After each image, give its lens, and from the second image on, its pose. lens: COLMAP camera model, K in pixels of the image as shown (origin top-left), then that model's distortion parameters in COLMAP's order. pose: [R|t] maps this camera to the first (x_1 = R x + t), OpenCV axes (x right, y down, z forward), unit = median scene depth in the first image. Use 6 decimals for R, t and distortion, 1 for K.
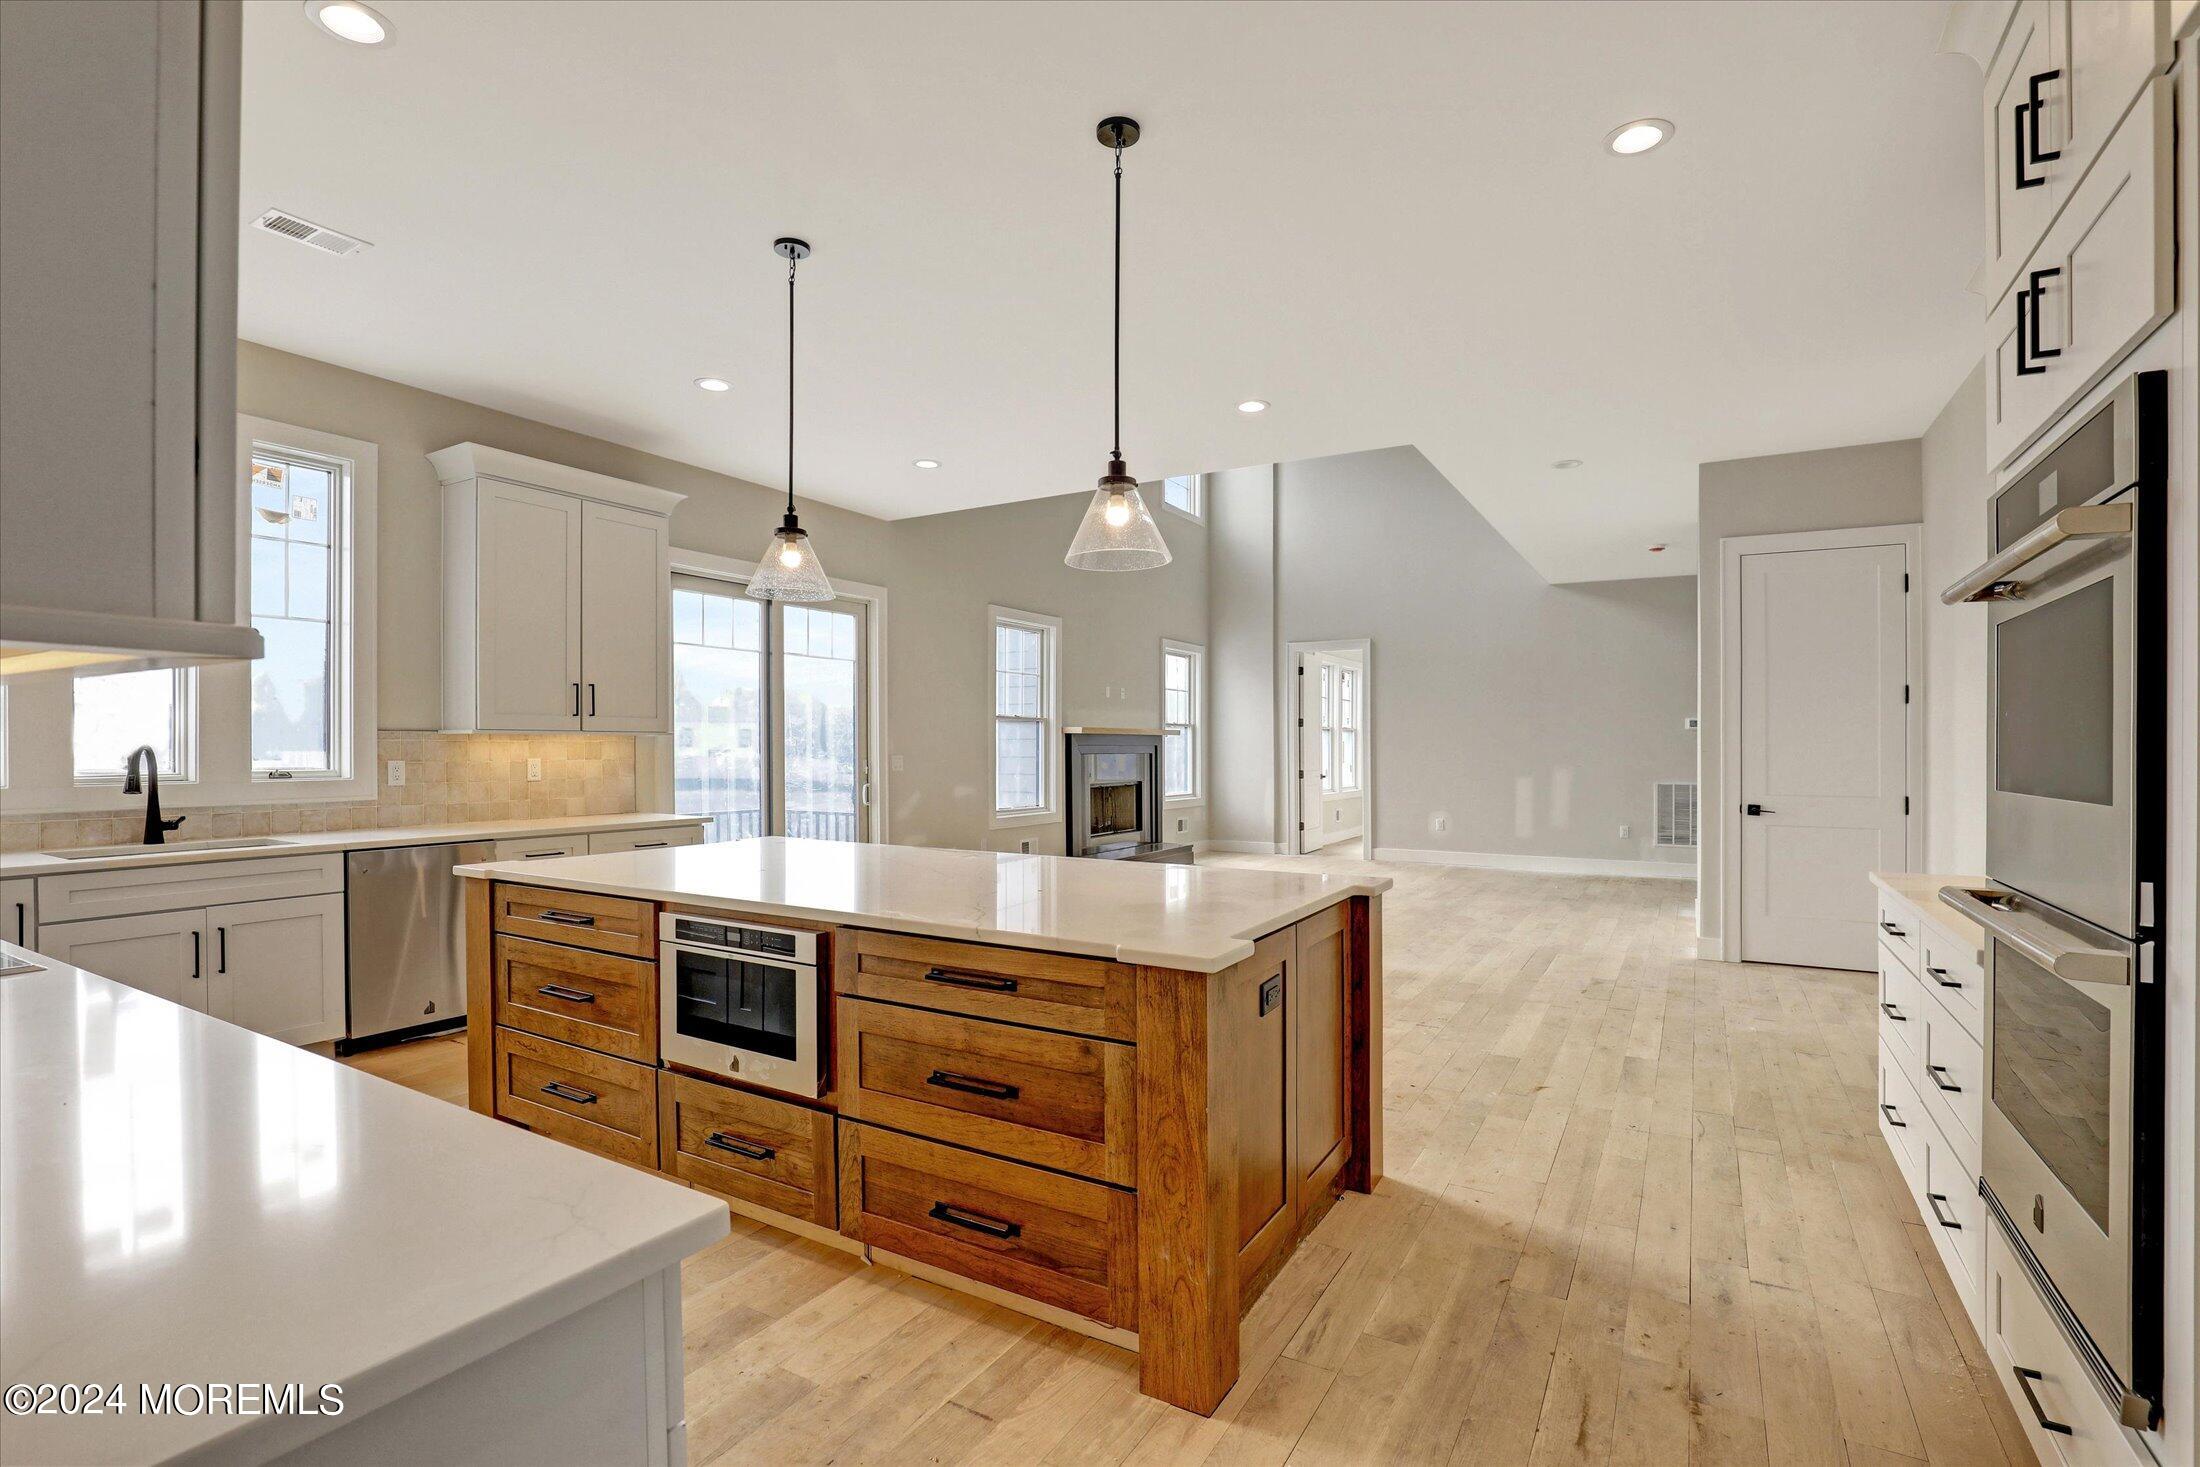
lens RADIAL K [[1026.2, 0, 1092.2], [0, 1026.2, 745.2], [0, 0, 1]] dist [-0.016603, 0.000031]
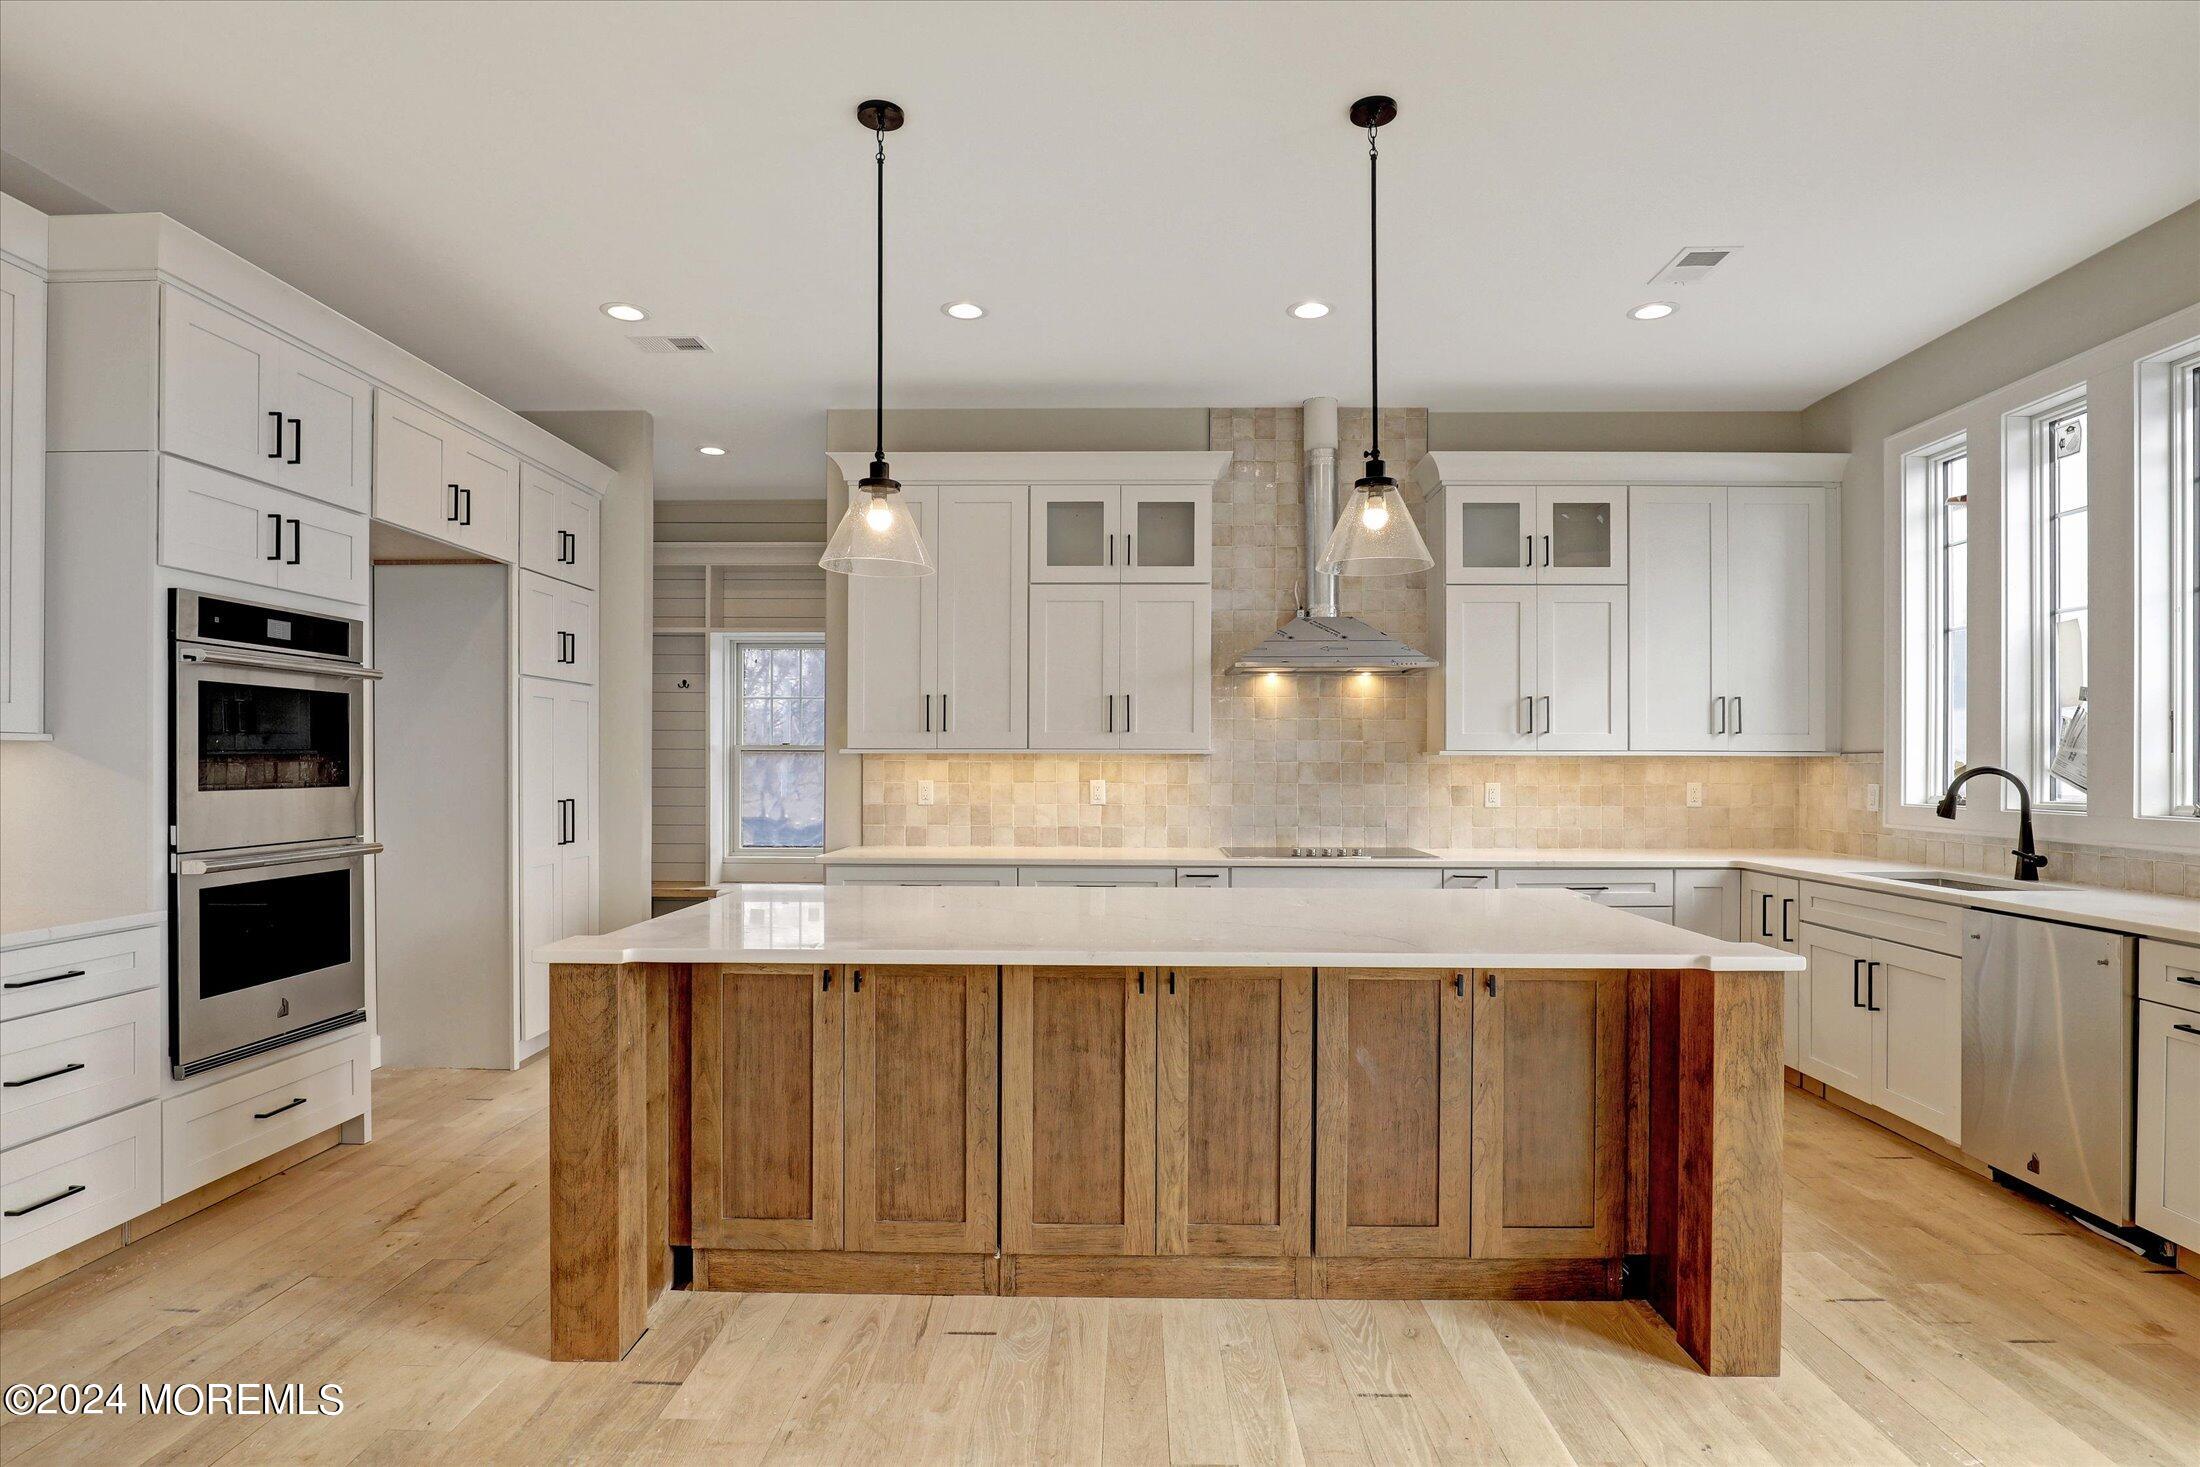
lens RADIAL K [[1128.5, 0, 1116.6], [0, 1128.5, 772.3], [0, 0, 1]] dist [-0.023748, 0.003133]
pose [[-0.863197, -0.000744, -0.504866, 0.230215], [-0.005054, 0.999962, 0.007167, -0.000165], [0.504842, 0.008739, -0.863168, 1.275482]]
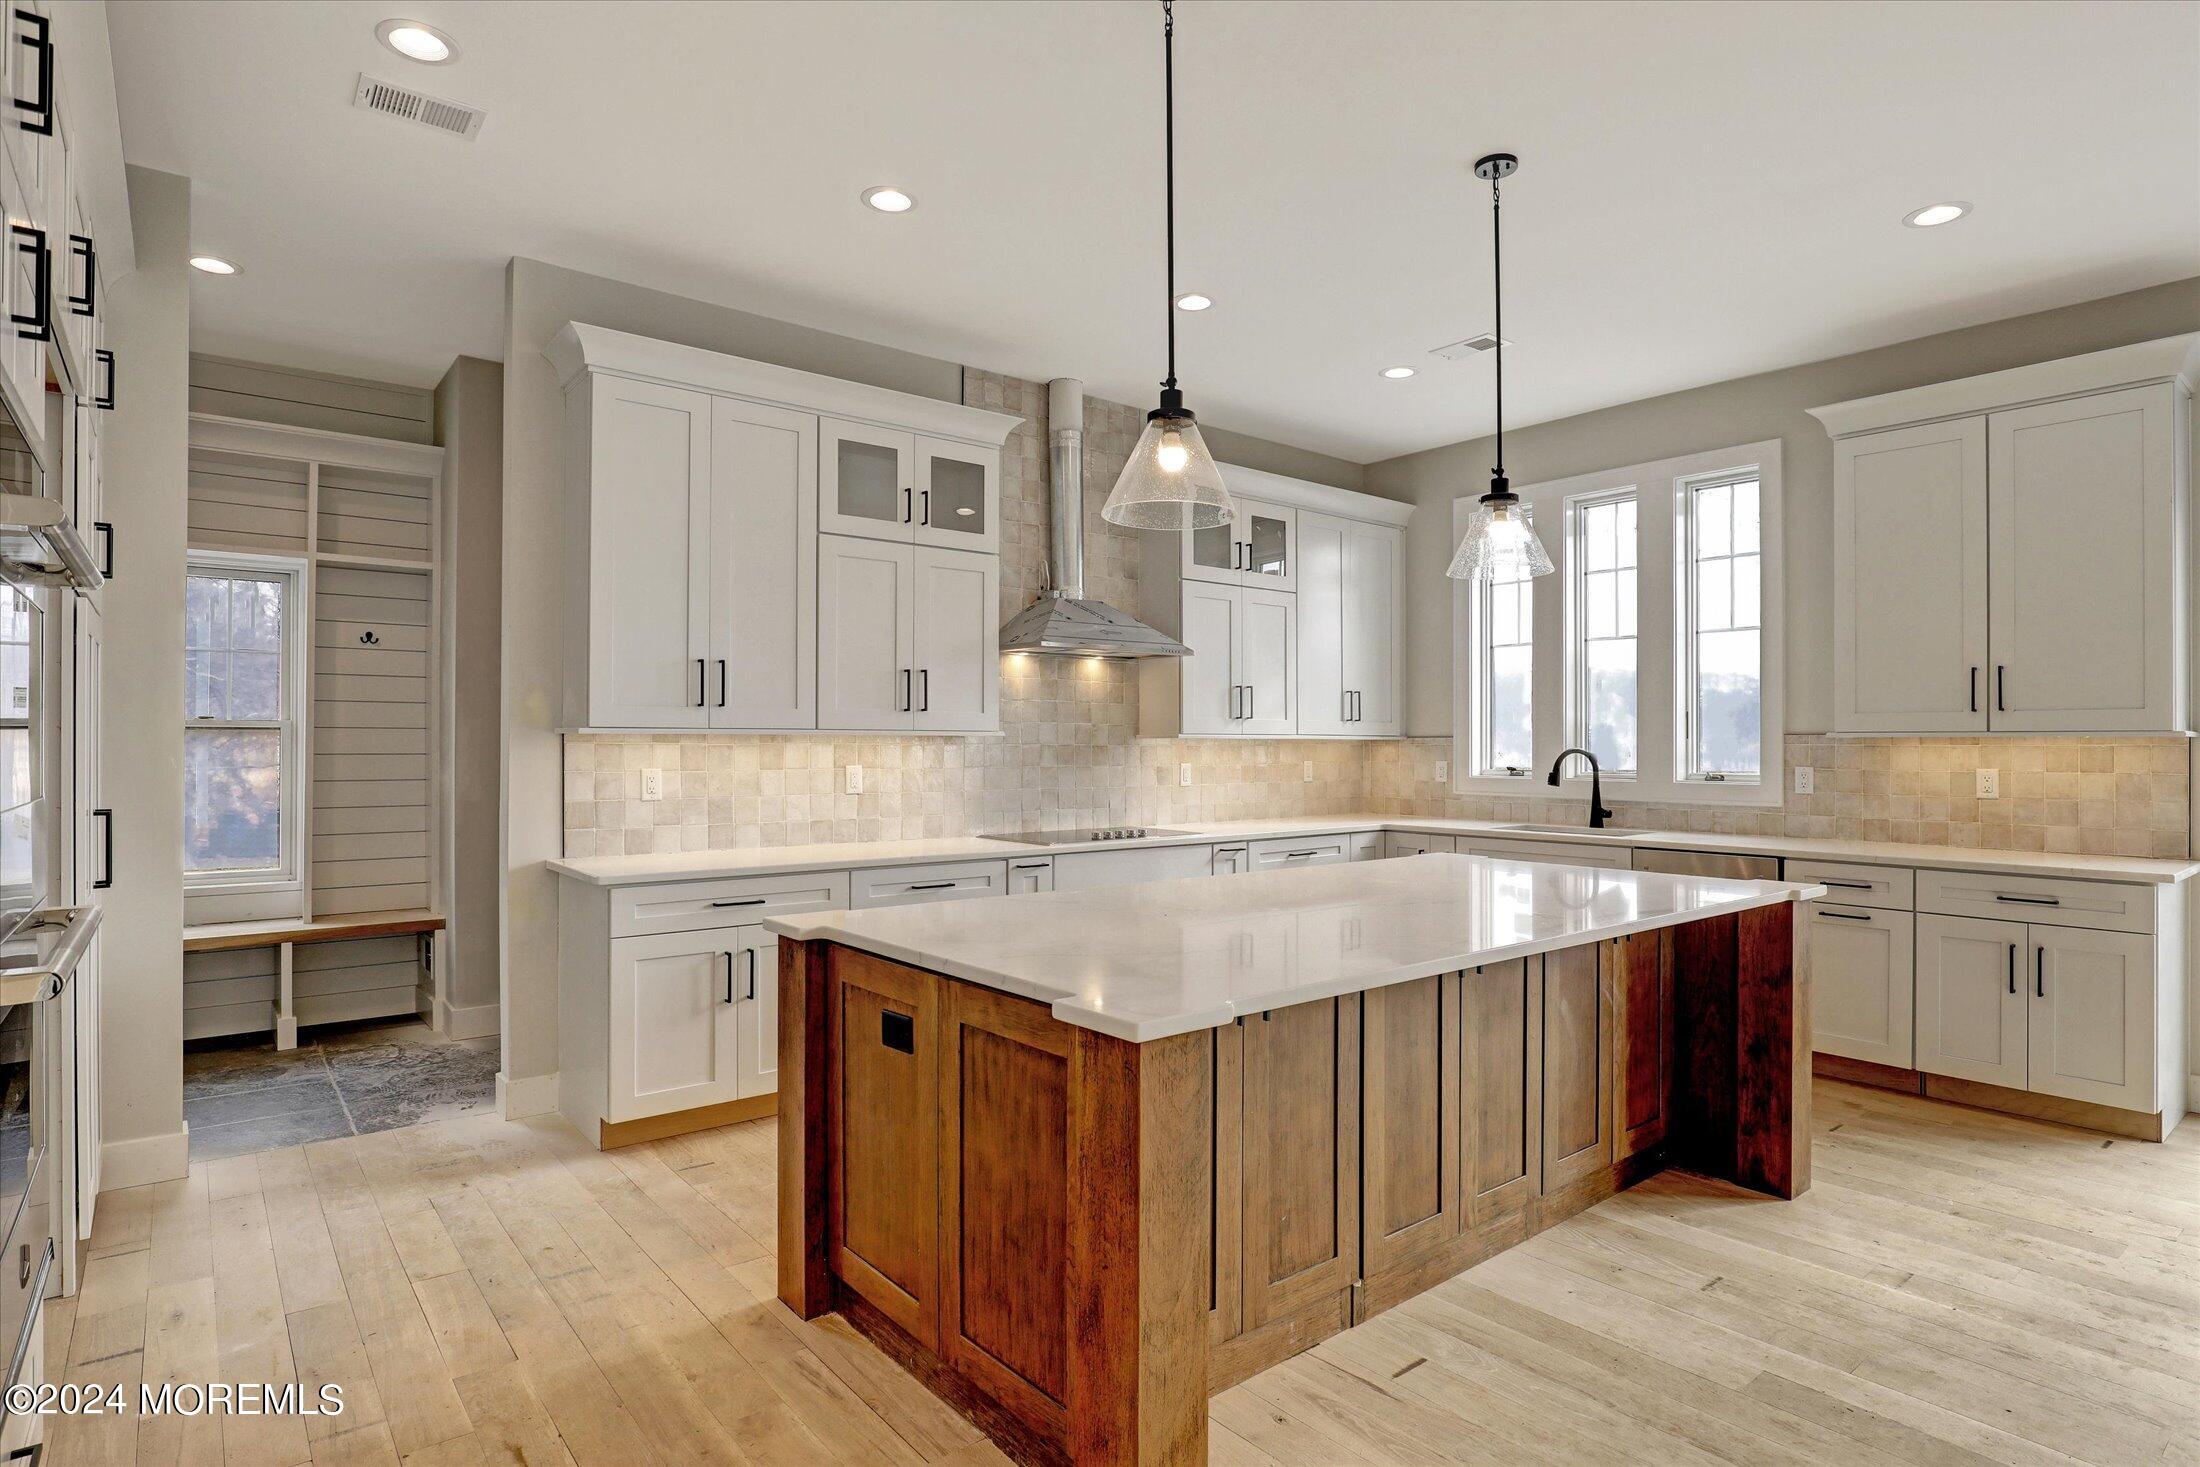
lens RADIAL K [[1128.5, 0, 1089.8], [0, 1128.5, 749.8], [0, 0, 1]] dist [-0.023748, 0.003133]
pose [[-0.350186, 0.000840, -0.936680, 0.545389], [-0.003262, 0.999992, 0.002116, -0.000606], [0.936675, 0.003796, -0.350180, 0.796038]]
